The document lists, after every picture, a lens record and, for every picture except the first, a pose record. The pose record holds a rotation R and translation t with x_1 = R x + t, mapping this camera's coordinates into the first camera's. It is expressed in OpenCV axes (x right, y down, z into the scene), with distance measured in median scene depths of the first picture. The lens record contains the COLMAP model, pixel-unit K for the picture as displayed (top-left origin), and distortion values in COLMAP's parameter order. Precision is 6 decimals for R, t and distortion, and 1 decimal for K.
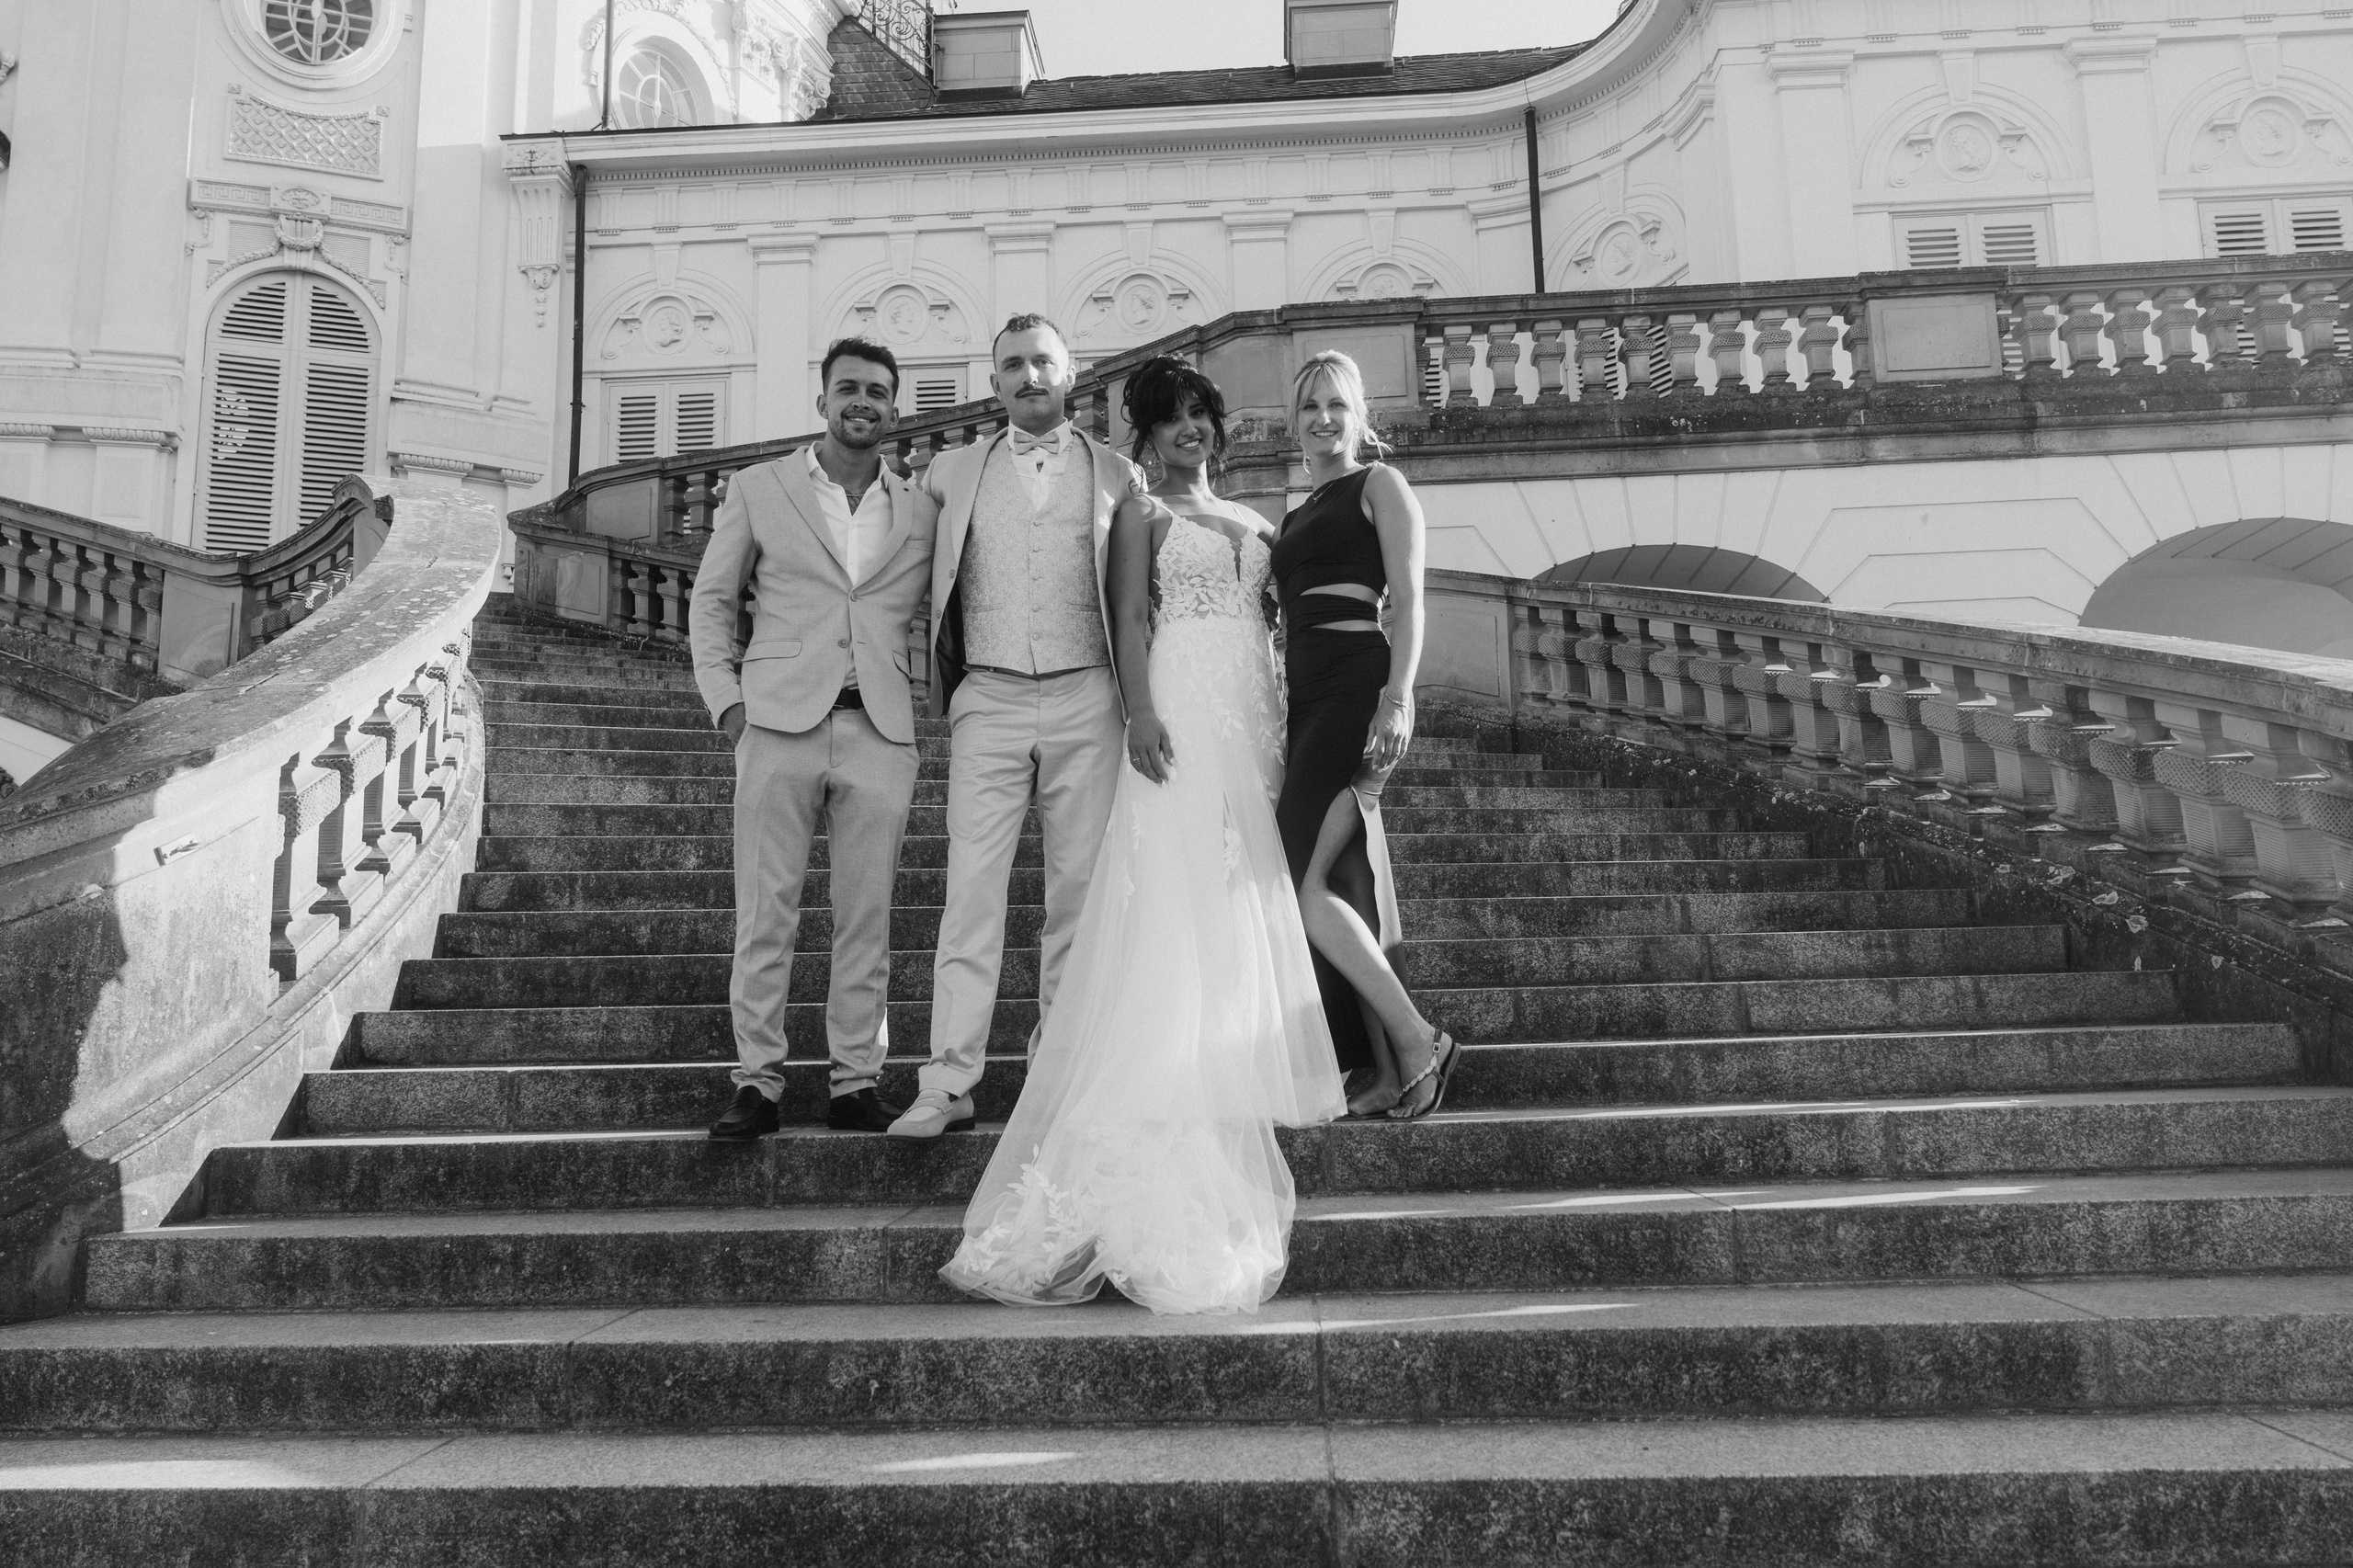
lens RADIAL K [[1635.4, 0, 1176.3], [0, 1635.4, 793.8], [0, 0, 1]] dist [-0.011375, 0.008074]
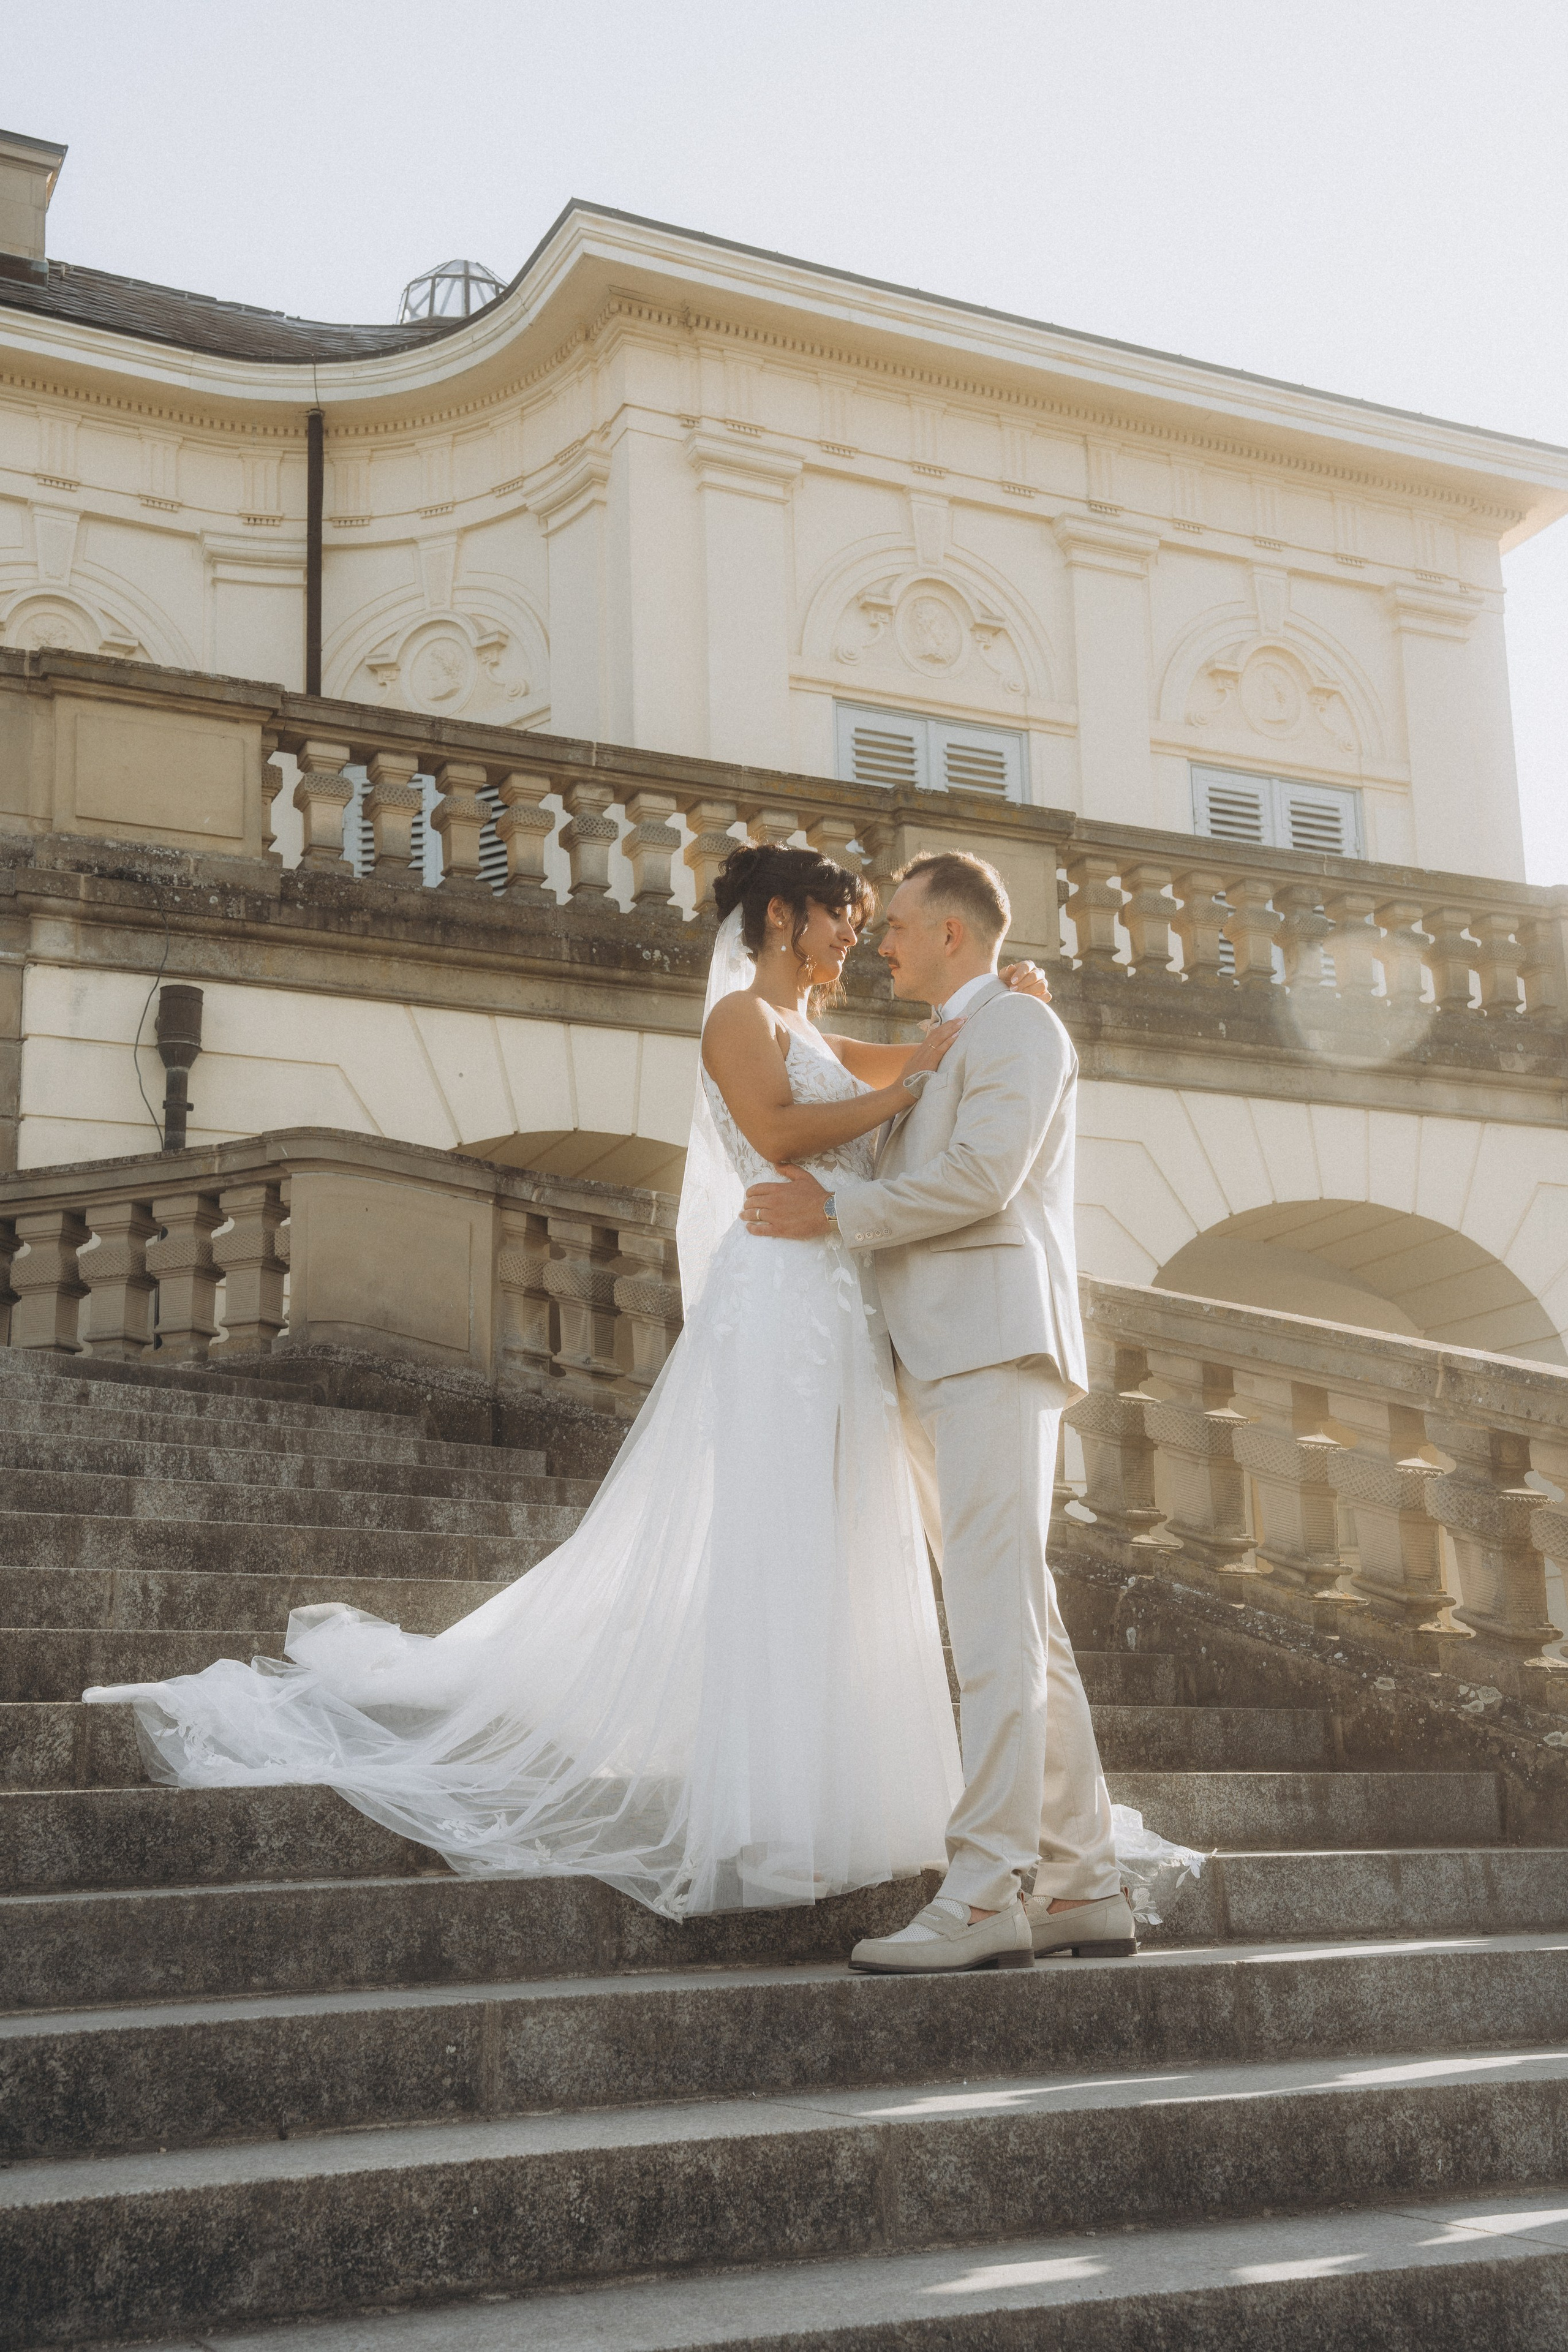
lens RADIAL K [[2635.9, 0, 779.6], [0, 2635.9, 1181.9], [0, 0, 1]] dist [0.185230, 0.000000]
pose [[0.877240, 0.117123, 0.465545, -0.135152], [-0.063194, 0.989516, -0.129865, -0.000640], [-0.475874, 0.084503, 0.875445, 0.046918]]
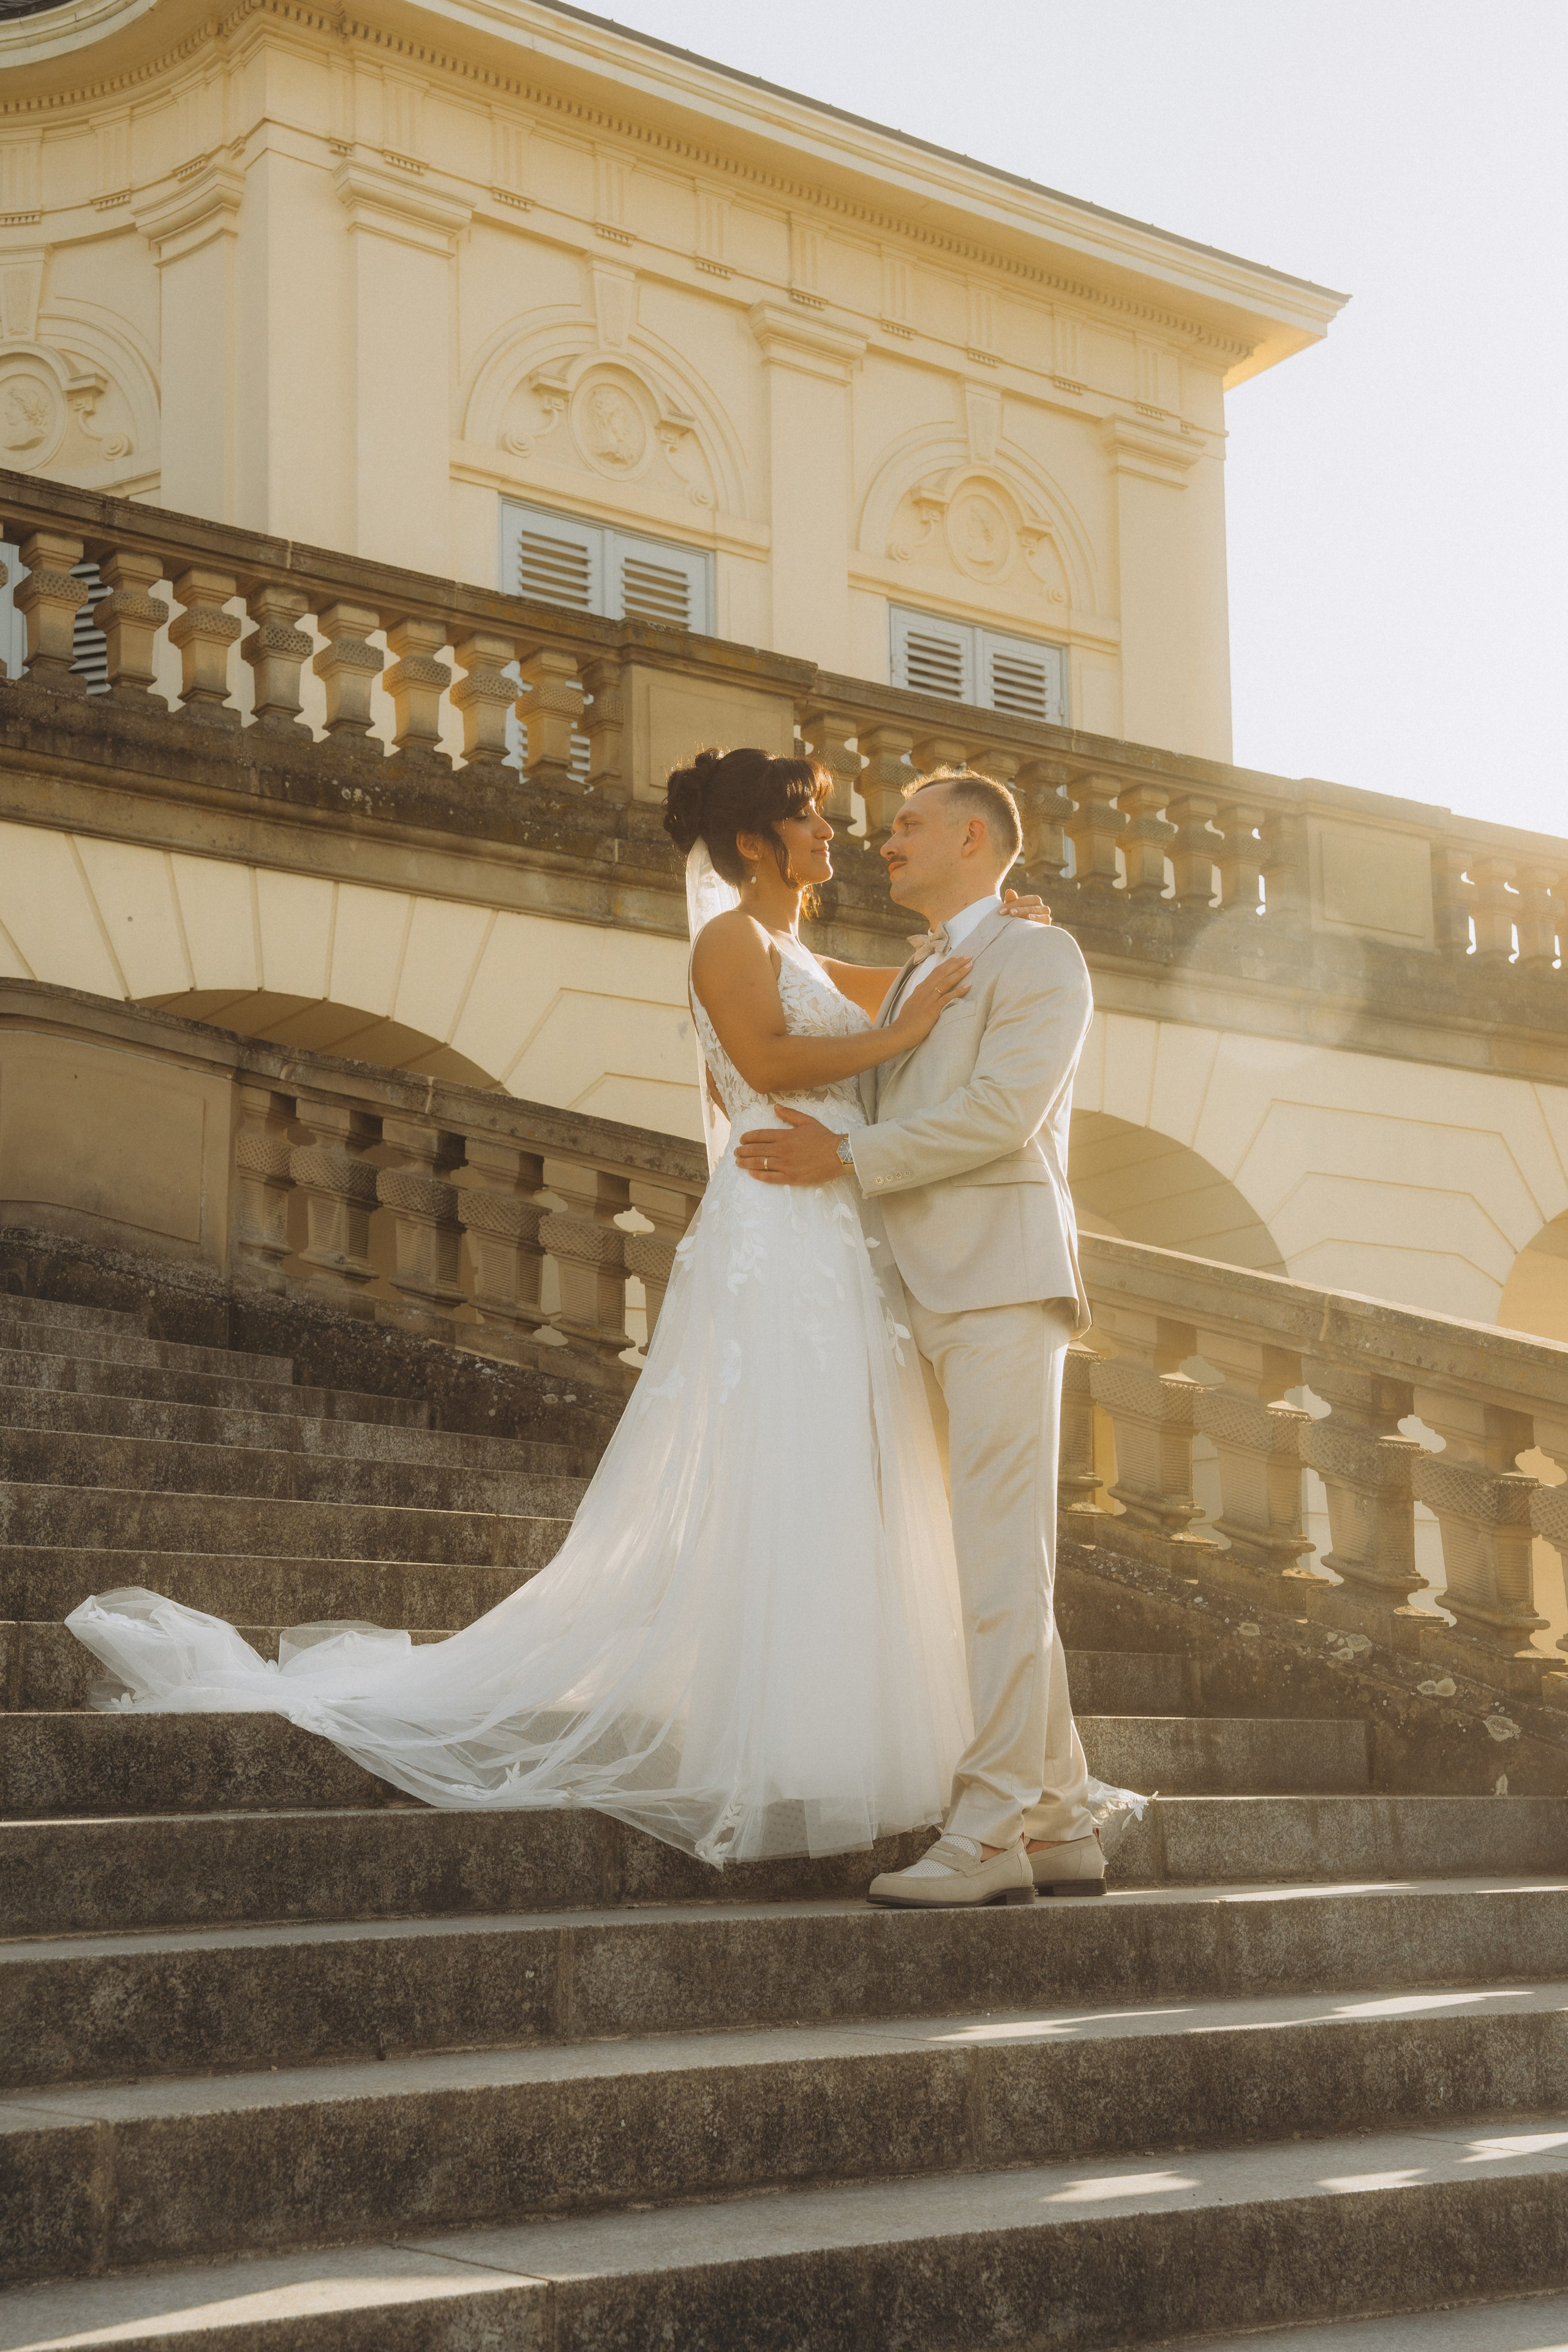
lens RADIAL K [[3057.4, 0, 775.0], [0, 3057.4, 1186.2], [0, 0, 1]] dist [0.228477, 0.000000]
pose [[0.785900, 0.132846, 0.603915, -0.218933], [-0.093358, 0.990946, -0.096493, 0.002555], [-0.611266, 0.019454, 0.791186, 0.044194]]
